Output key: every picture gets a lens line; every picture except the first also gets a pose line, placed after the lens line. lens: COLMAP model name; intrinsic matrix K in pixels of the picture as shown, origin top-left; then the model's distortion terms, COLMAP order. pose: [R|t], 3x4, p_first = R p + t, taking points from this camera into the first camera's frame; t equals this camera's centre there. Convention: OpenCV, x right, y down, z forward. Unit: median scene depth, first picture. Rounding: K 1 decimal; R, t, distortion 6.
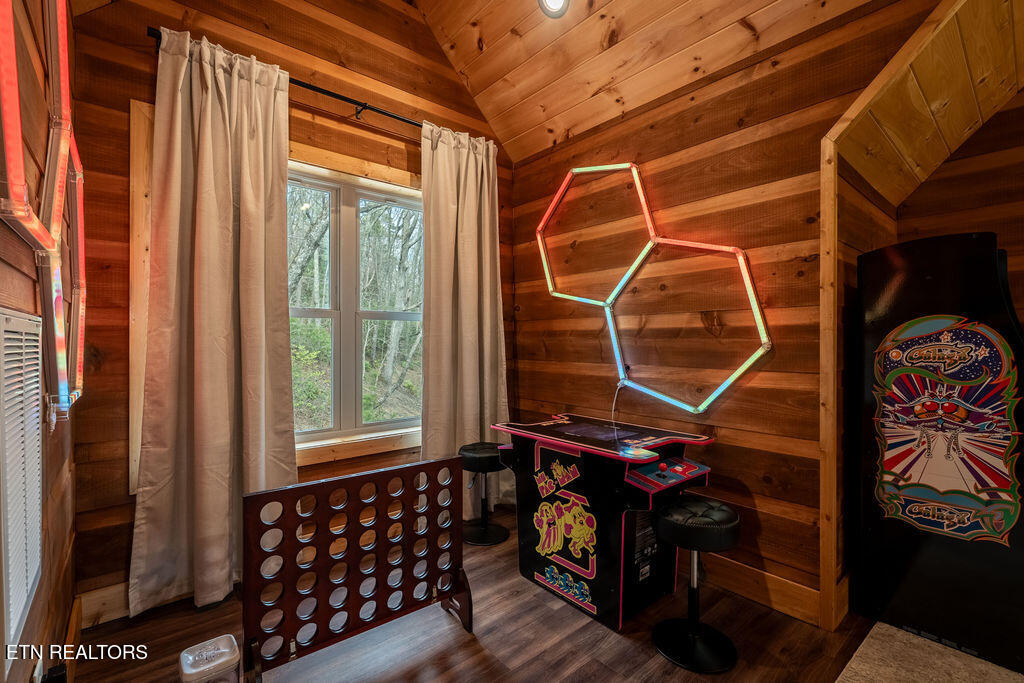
lens RADIAL K [[449.6, 0, 510.7], [0, 449.6, 343.1], [0, 0, 1]] dist [-0.005282, 0.001461]
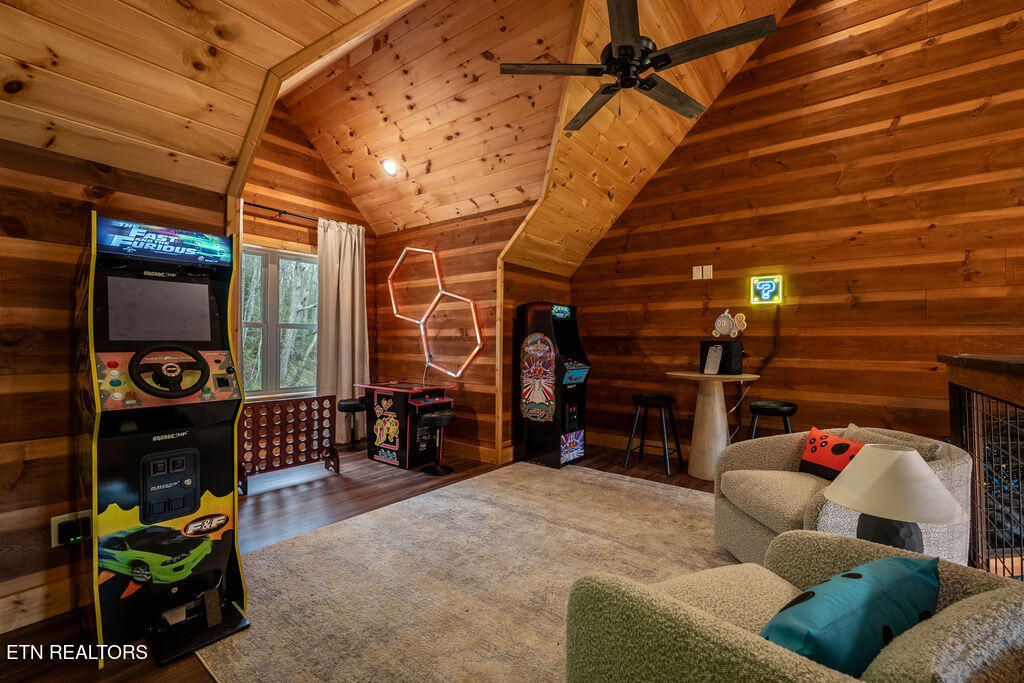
lens RADIAL K [[449.6, 0, 510.6], [0, 449.6, 342.5], [0, 0, 1]] dist [-0.005282, 0.001461]
pose [[0.978507, 0.009915, 0.205977, 0.205001], [-0.009354, 0.999949, -0.003696, 0.000388], [-0.206003, 0.001690, 0.978550, -0.984421]]
